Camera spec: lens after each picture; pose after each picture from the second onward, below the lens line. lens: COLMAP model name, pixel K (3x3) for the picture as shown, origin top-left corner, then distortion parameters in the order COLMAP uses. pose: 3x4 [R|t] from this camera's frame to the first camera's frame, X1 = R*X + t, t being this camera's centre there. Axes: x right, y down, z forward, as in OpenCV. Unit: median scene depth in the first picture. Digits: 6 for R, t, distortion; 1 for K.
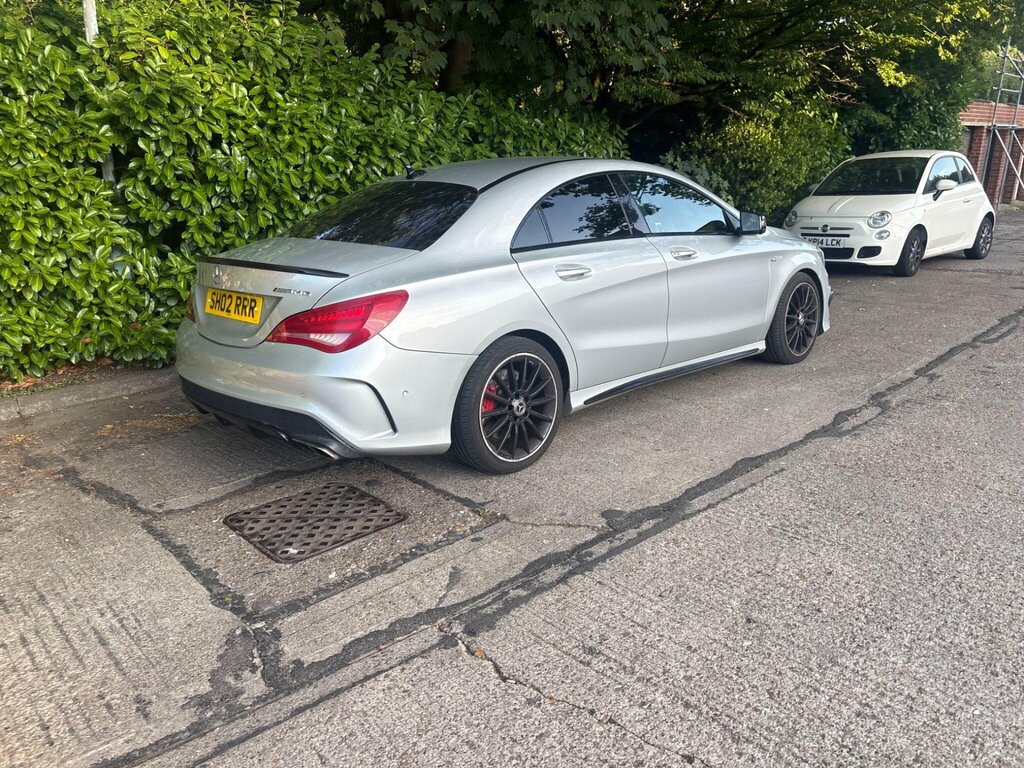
lens RADIAL K [[773.3, 0, 511.0], [0, 773.3, 377.1], [0, 0, 1]] dist [0.043557, -0.046114]
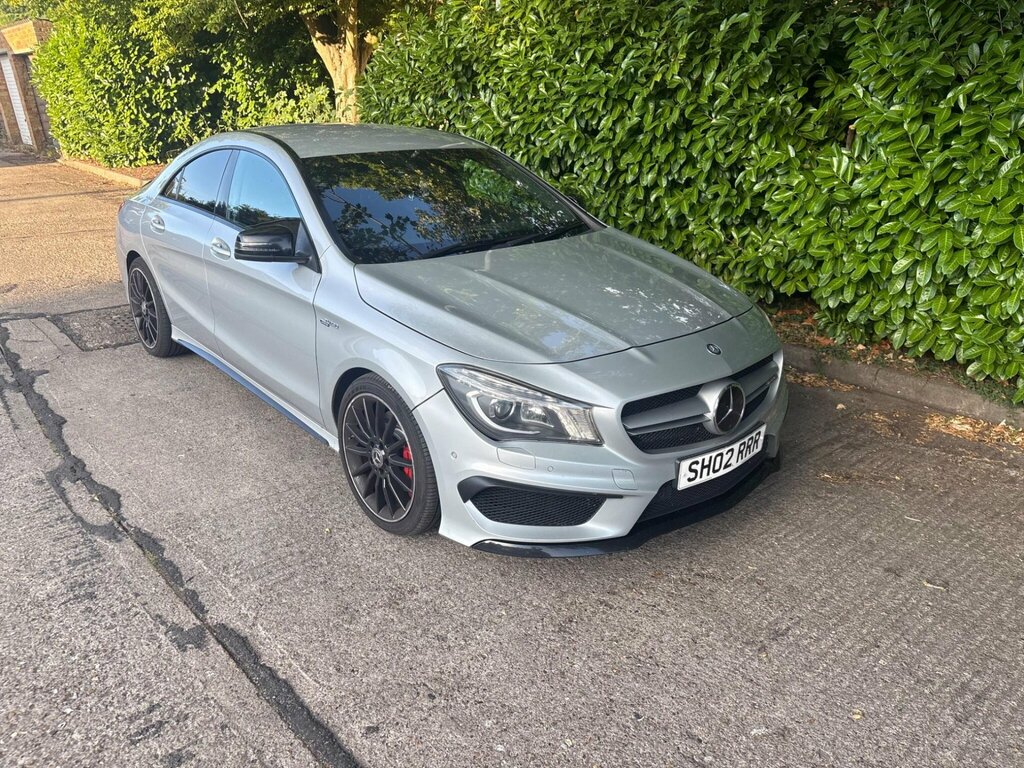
lens RADIAL K [[765.1, 0, 506.7], [0, 765.1, 385.5], [0, 0, 1]] dist [0.038361, -0.043882]
pose [[-0.054645, 0.394604, -0.917225, 0.986606], [-0.253976, 0.882893, 0.394964, -0.419199], [0.965666, 0.254536, 0.051974, 1.214452]]
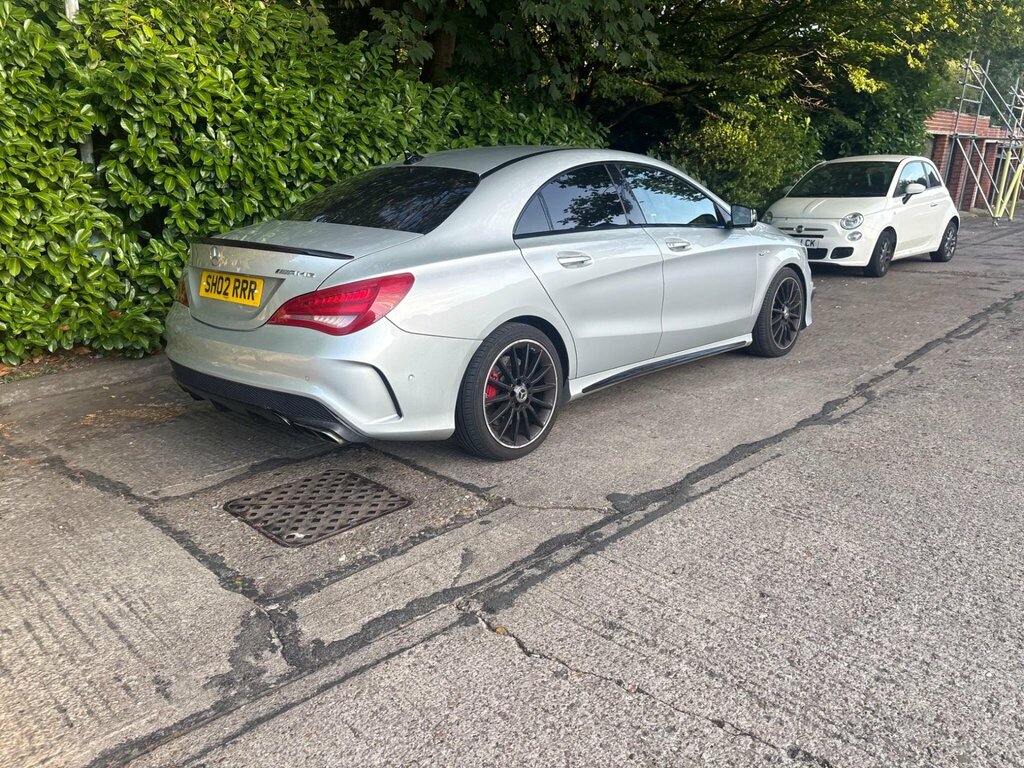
lens RADIAL K [[774.6, 0, 524.1], [0, 774.6, 385.0], [0, 0, 1]] dist [0.037809, -0.036899]
pose [[0.998310, 0.003153, 0.058030, -0.034032], [-0.003567, 0.999969, 0.007030, 0.015921], [-0.058006, -0.007225, 0.998290, 0.000117]]
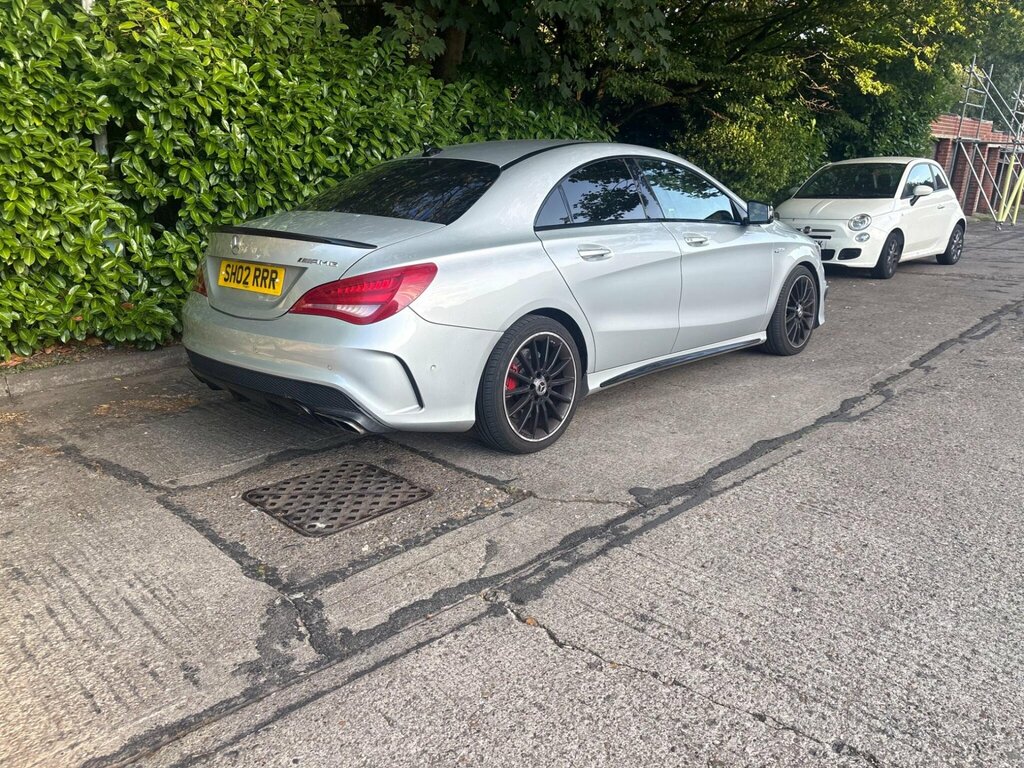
lens RADIAL K [[773.8, 0, 516.6], [0, 773.8, 380.1], [0, 0, 1]] dist [0.048293, -0.054457]
pose [[0.998527, 0.013109, 0.052646, -0.055594], [-0.013029, 0.999913, -0.001861, 0.025194], [-0.052665, 0.001173, 0.998612, 0.007189]]
